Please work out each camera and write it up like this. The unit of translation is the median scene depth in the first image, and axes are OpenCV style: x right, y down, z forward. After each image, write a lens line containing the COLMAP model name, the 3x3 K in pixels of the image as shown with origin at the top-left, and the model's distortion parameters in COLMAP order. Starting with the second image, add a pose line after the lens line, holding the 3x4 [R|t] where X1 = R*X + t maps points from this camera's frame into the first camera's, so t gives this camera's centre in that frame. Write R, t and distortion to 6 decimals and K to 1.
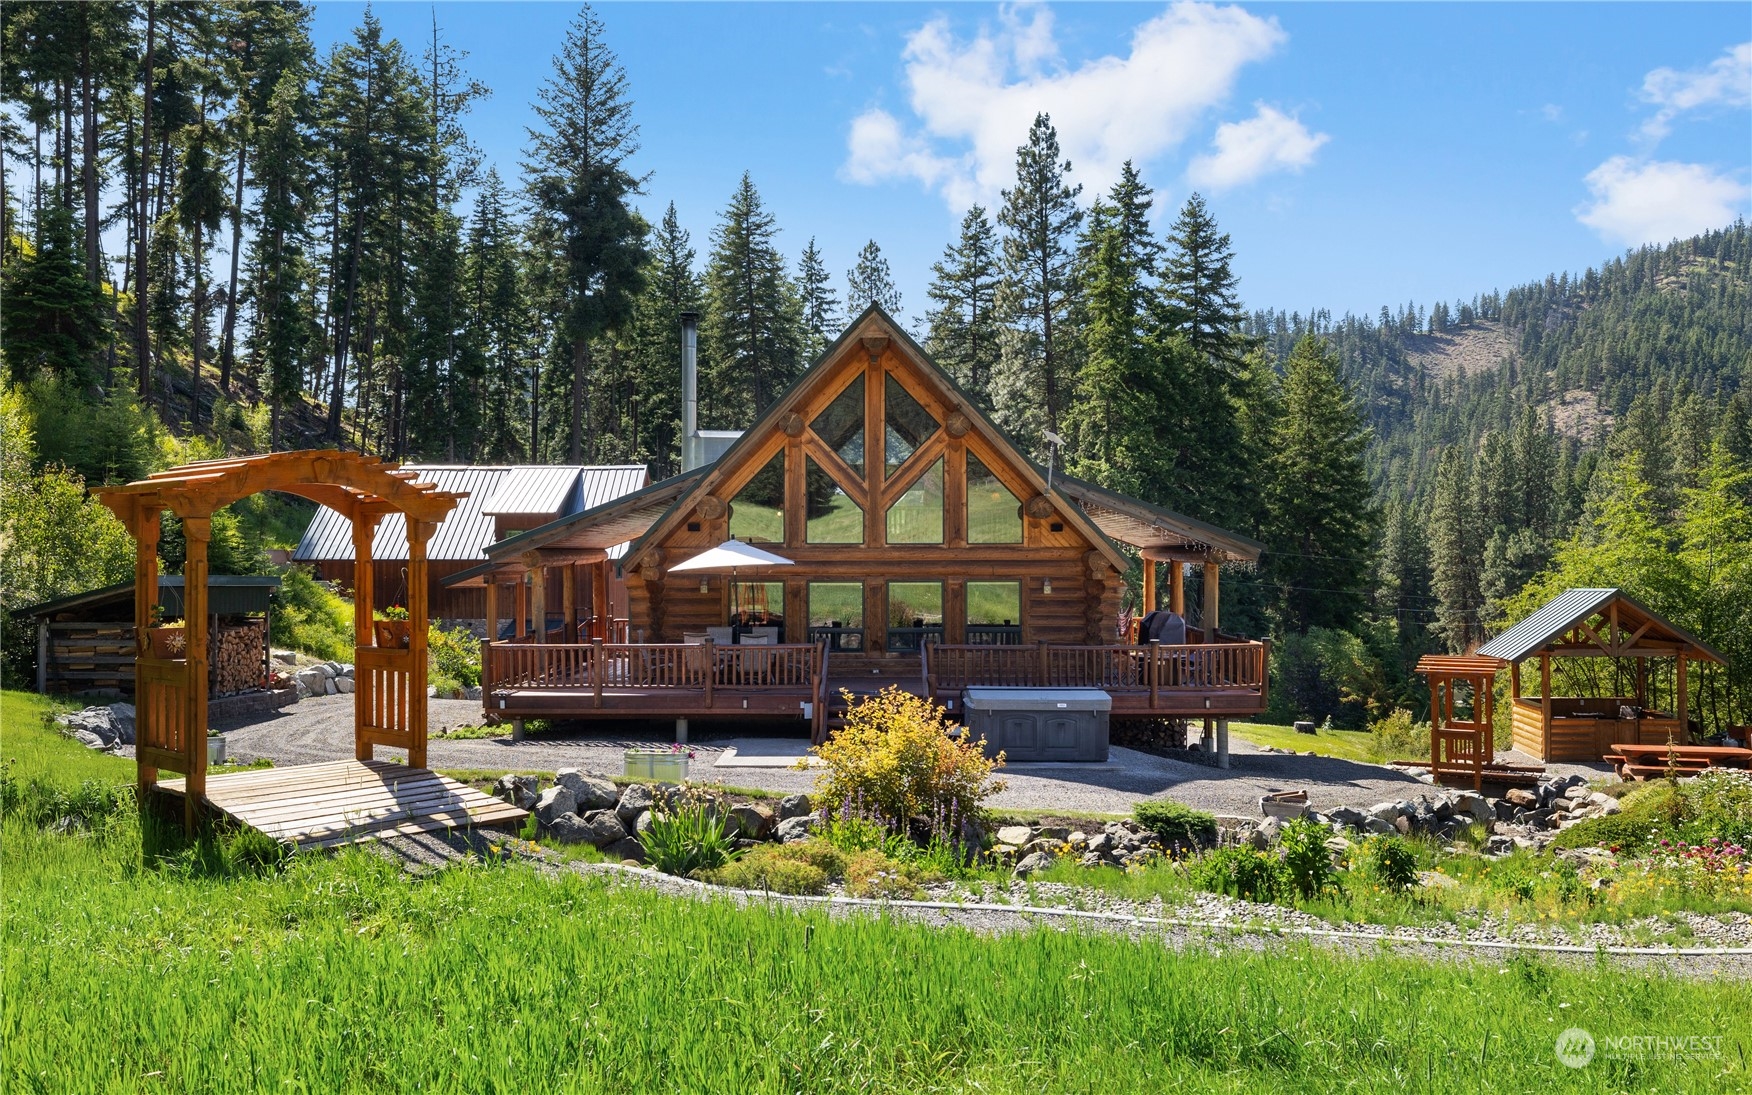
lens RADIAL K [[1417.7, 0, 878.1], [0, 1417.7, 549.7], [0, 0, 1]] dist [-0.010446, 0.002206]
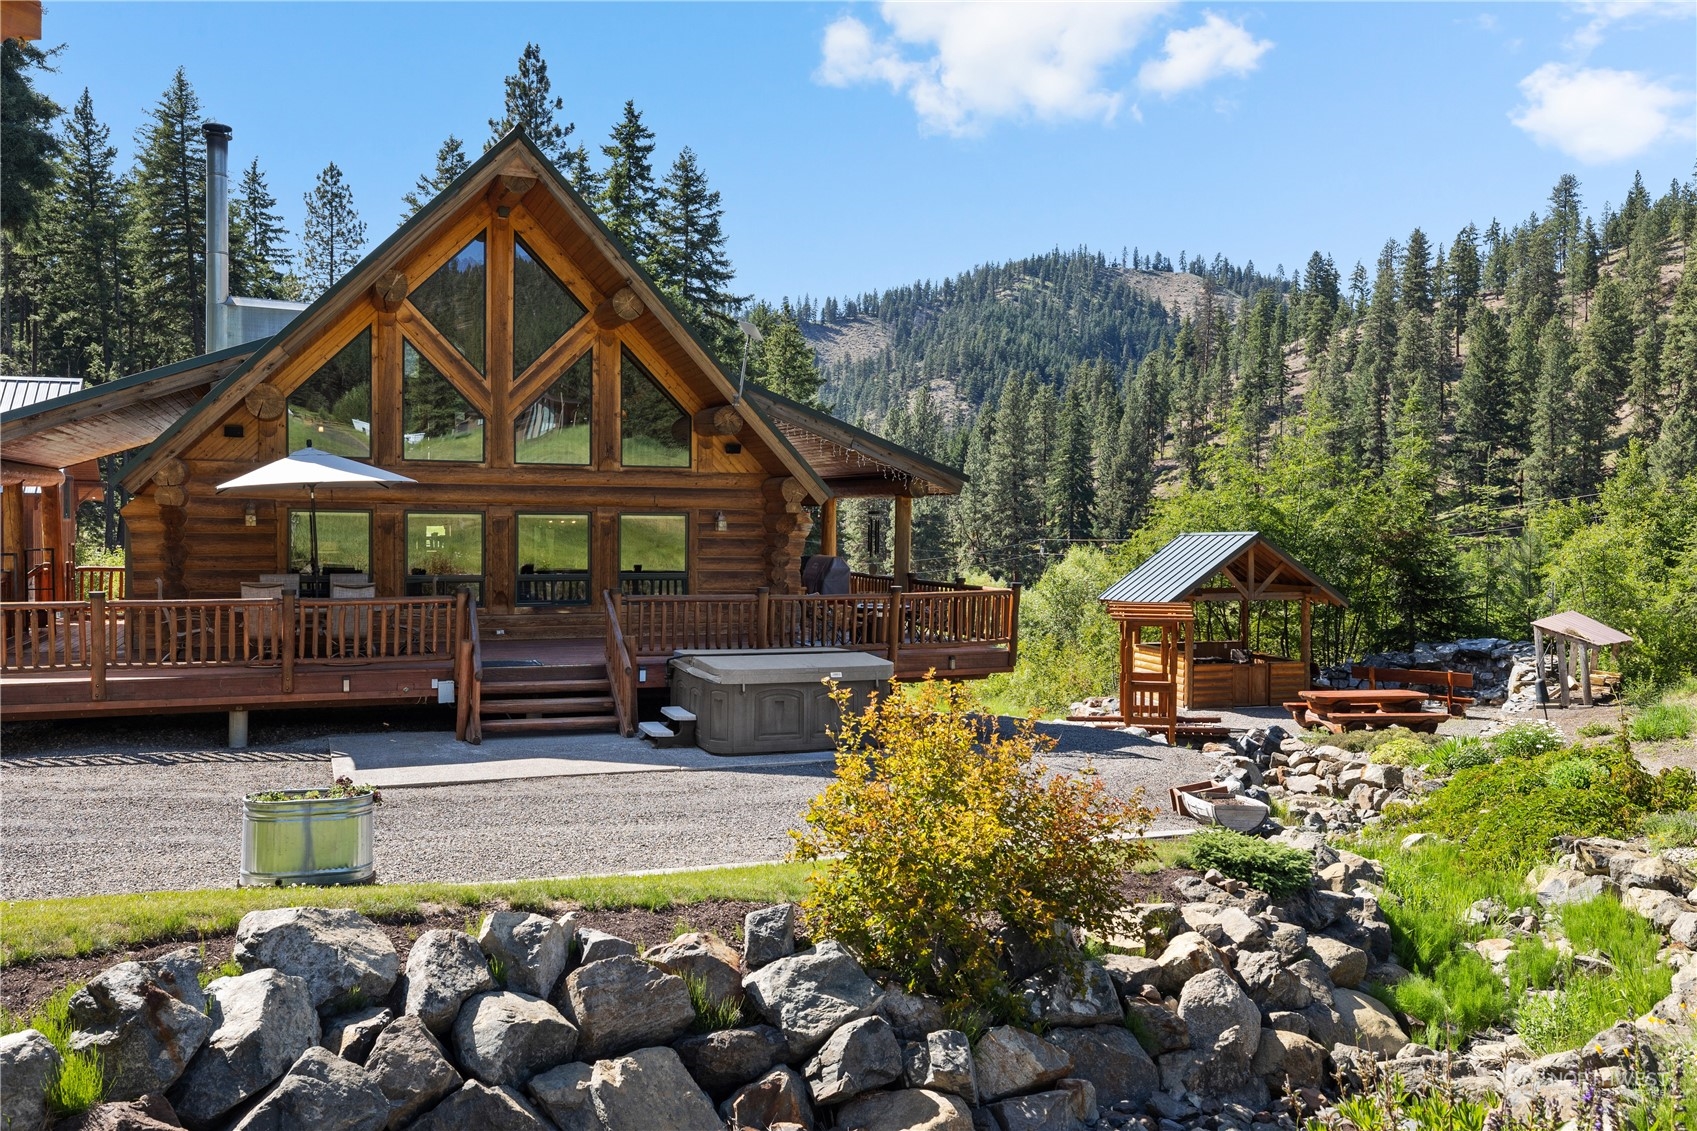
lens RADIAL K [[1310.6, 0, 855.7], [0, 1310.6, 559.5], [0, 0, 1]] dist [-0.007360, 0.003396]
pose [[0.920154, -0.000574, 0.391557, -0.030081], [-0.014580, 0.999255, 0.035730, 0.005867], [-0.391286, -0.038586, 0.919460, 0.086268]]
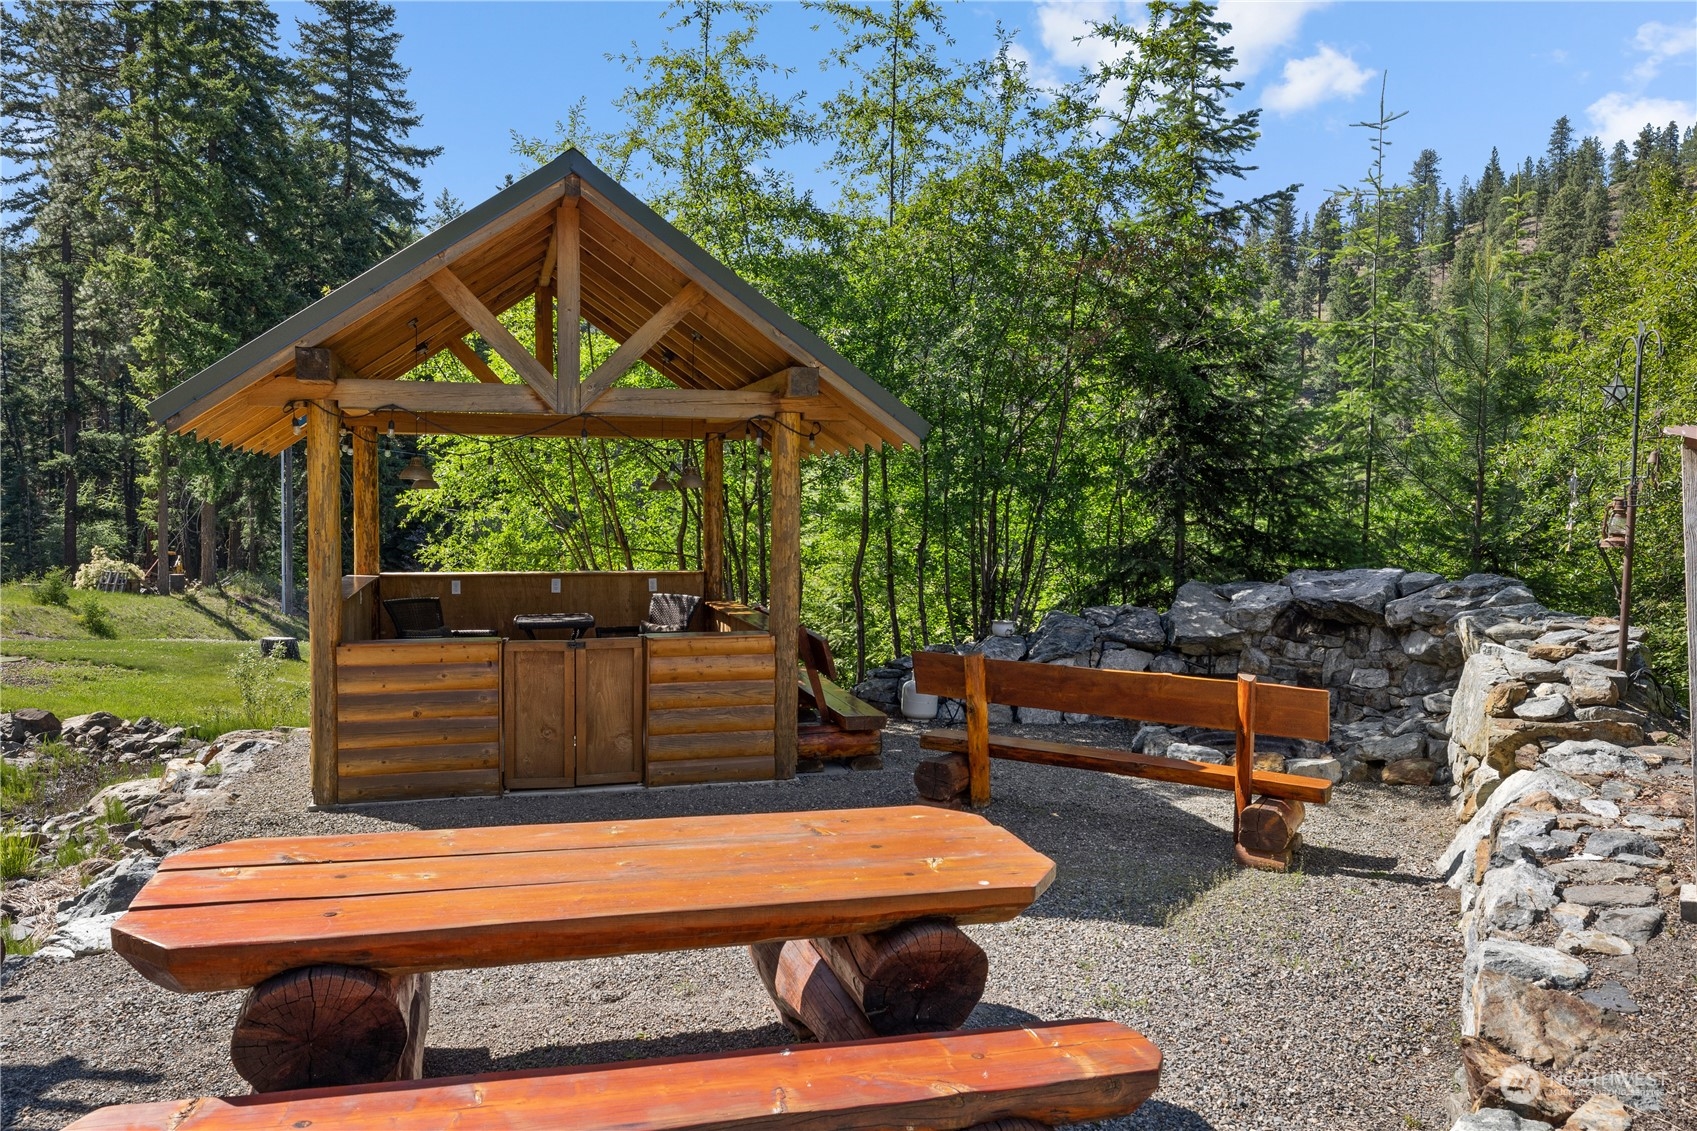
lens RADIAL K [[1262.6, 0, 852.8], [0, 1262.6, 577.0], [0, 0, 1]] dist [-0.016403, -0.007150]
pose [[0.885558, -0.006112, 0.464489, 0.147940], [-0.033148, 0.996533, 0.076309, 0.028252], [-0.463345, -0.082973, 0.882285, 0.244771]]
